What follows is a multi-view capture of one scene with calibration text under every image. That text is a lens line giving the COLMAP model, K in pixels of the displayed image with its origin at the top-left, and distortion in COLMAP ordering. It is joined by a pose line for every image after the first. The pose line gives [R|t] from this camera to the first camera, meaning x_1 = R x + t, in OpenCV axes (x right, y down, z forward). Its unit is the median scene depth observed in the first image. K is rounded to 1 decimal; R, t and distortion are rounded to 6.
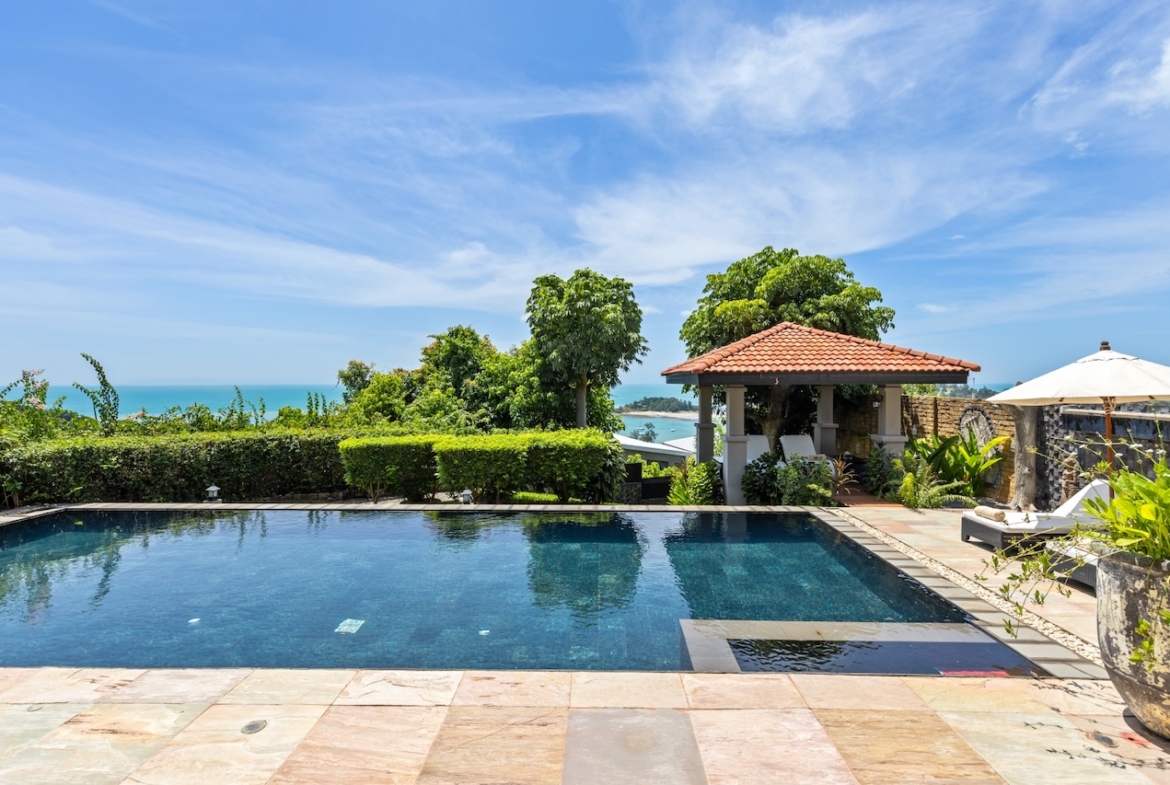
lens RADIAL K [[532.8, 0, 582.6], [0, 532.8, 373.8], [0, 0, 1]] dist [0.001173, 0.000254]
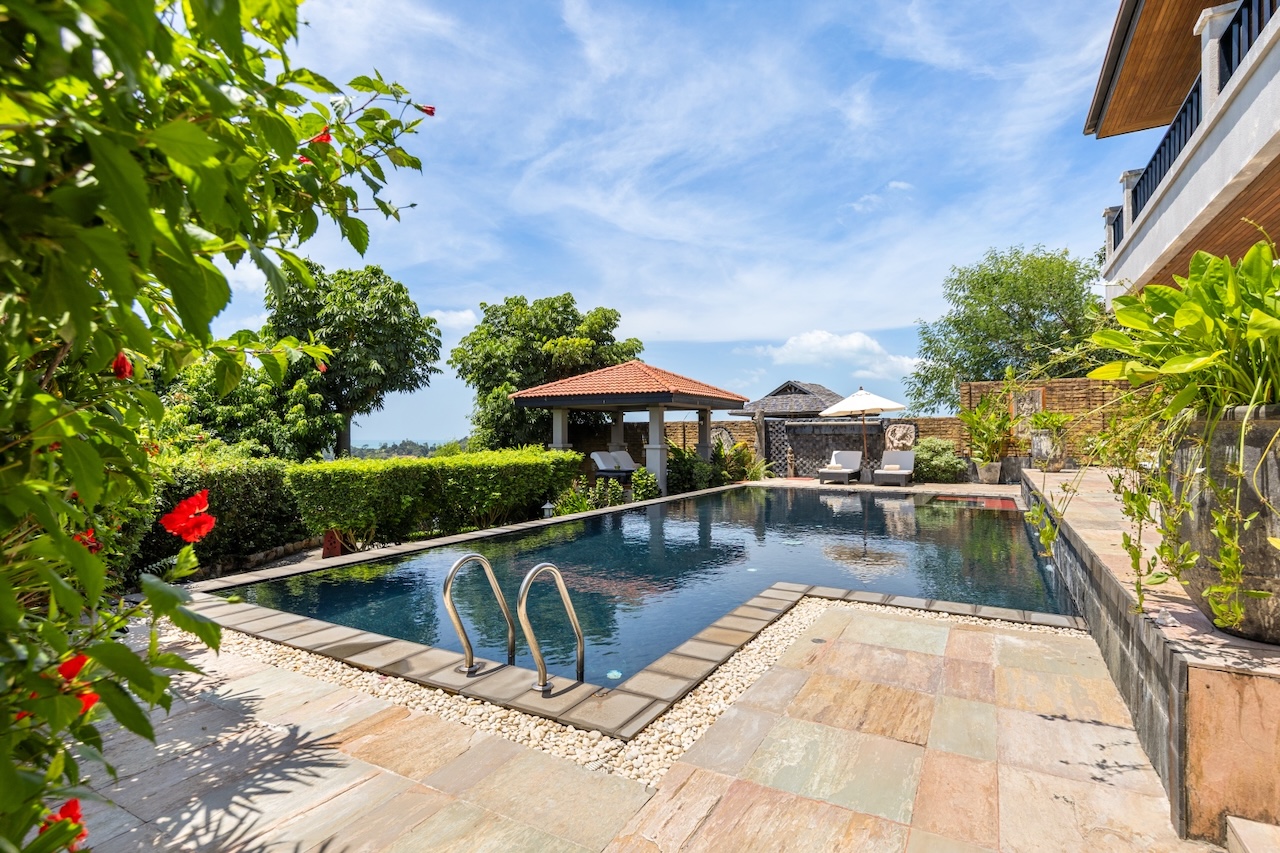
lens RADIAL K [[622.8, 0, 640.0], [0, 622.8, 426.5], [0, 0, 1]] dist [0.000524, 0.000039]
pose [[0.498527, 0.007368, 0.866843, -0.583770], [-0.025489, 0.999656, 0.006162, 0.034035], [-0.866499, -0.025167, 0.498544, 0.147813]]
